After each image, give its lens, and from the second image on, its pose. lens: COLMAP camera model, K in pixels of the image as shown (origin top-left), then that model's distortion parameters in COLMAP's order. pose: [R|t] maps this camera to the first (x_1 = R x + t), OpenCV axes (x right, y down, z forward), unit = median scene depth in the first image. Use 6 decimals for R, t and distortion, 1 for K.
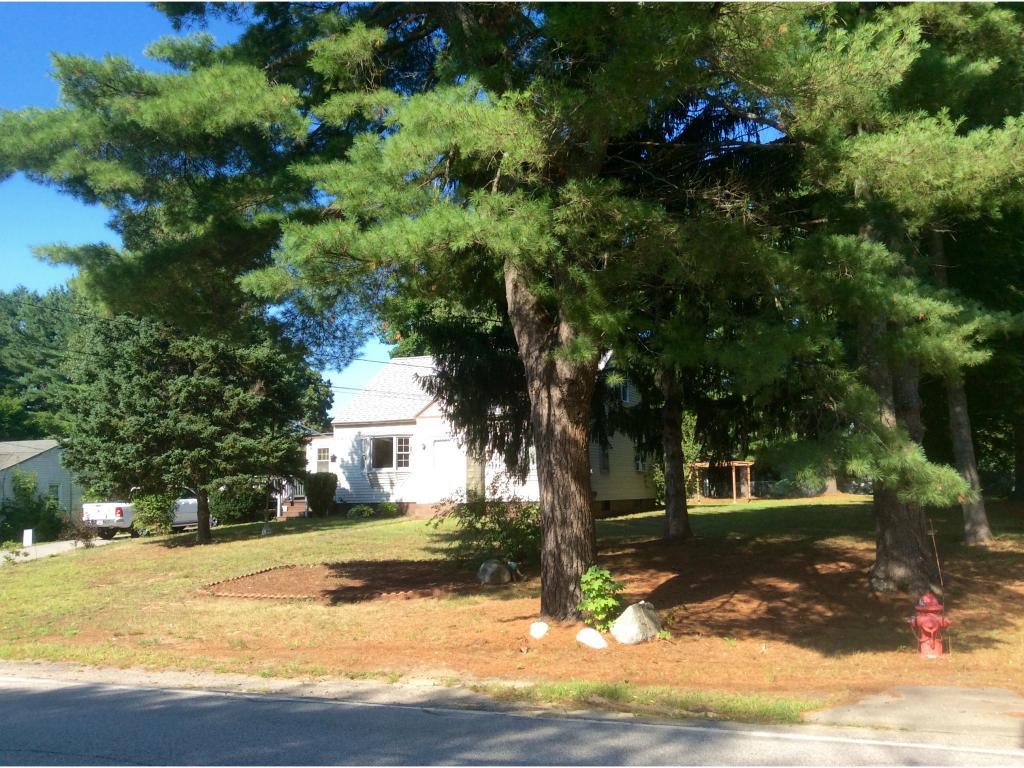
lens RADIAL K [[940.0, 0, 511.6], [0, 940.0, 386.1], [0, 0, 1]] dist [0.015207, 0.000000]
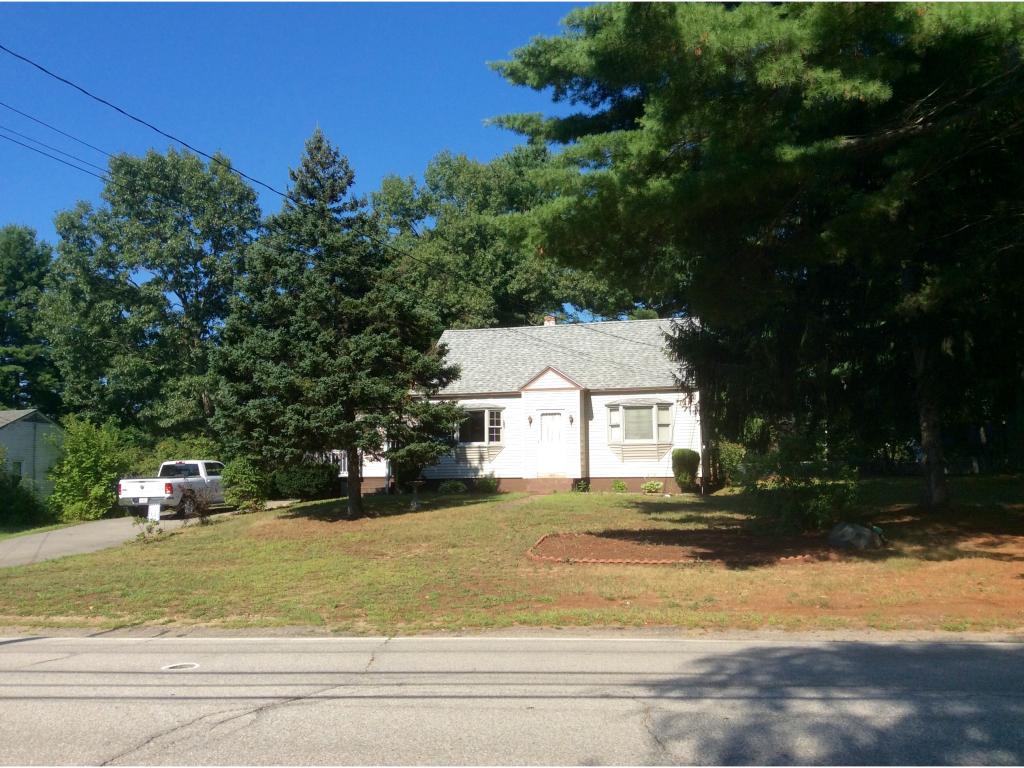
lens RADIAL K [[940.0, 0, 512.0], [0, 940.0, 381.6], [0, 0, 1]] dist [0.015207, 0.000000]
pose [[0.965206, 0.028950, 0.259883, -0.352269], [-0.029955, 0.999551, -0.000094, 0.024122], [-0.259769, -0.007694, 0.965640, 0.058245]]
